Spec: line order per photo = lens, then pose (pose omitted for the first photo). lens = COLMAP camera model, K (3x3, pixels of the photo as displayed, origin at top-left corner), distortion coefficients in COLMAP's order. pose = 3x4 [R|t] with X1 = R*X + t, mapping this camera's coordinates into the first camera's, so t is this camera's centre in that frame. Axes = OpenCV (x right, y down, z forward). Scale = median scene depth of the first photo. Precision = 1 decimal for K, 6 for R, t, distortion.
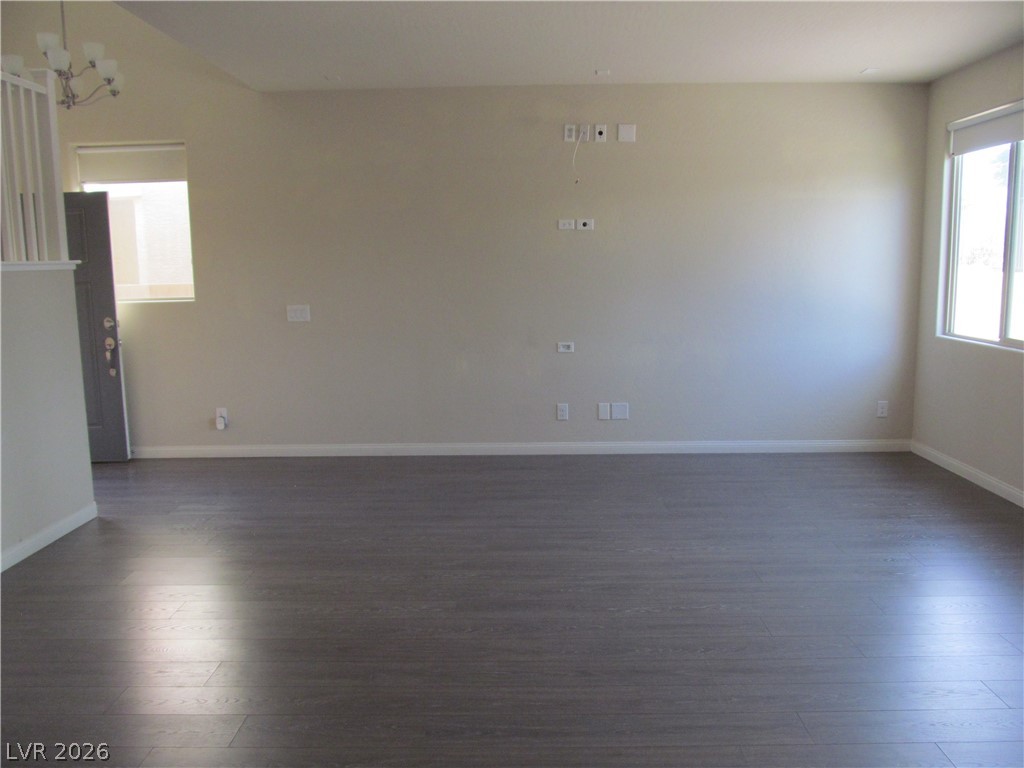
lens RADIAL K [[855.2, 0, 512.7], [0, 855.2, 381.4], [0, 0, 1]] dist [-0.010810, 0.002688]
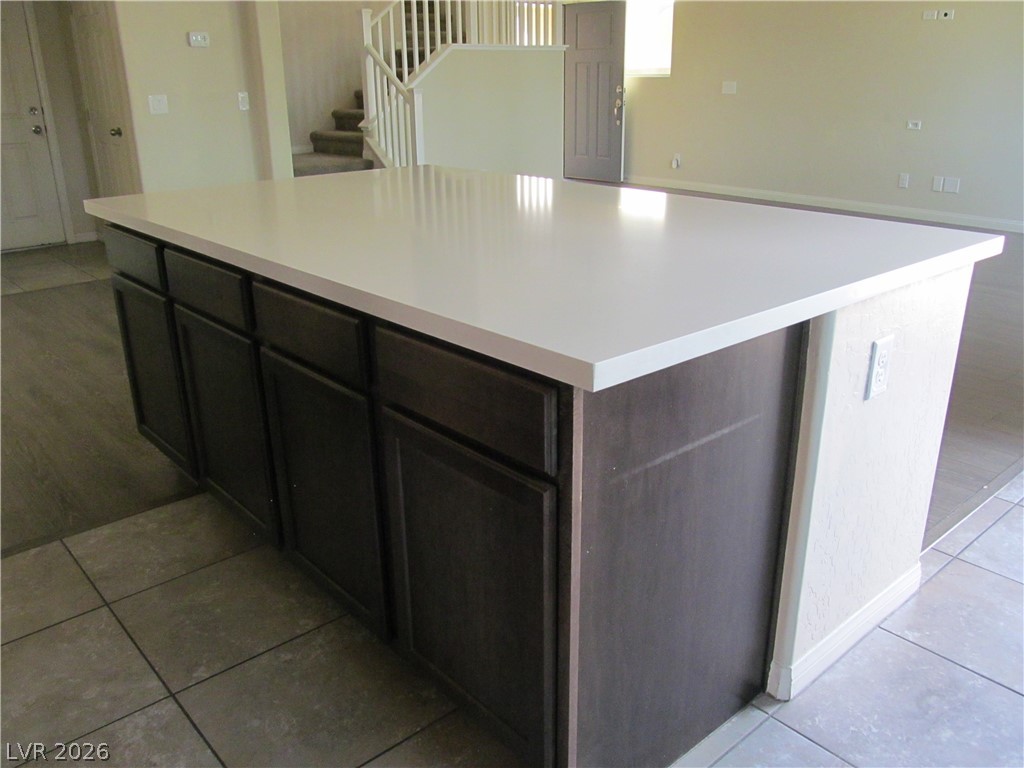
lens RADIAL K [[855.2, 0, 513.1], [0, 855.2, 383.8], [0, 0, 1]] dist [-0.010810, 0.002688]
pose [[0.672891, 0.269465, -0.688917, 0.618250], [-0.112515, 0.957740, 0.264716, 0.055775], [0.731135, -0.100612, 0.674773, -0.256517]]
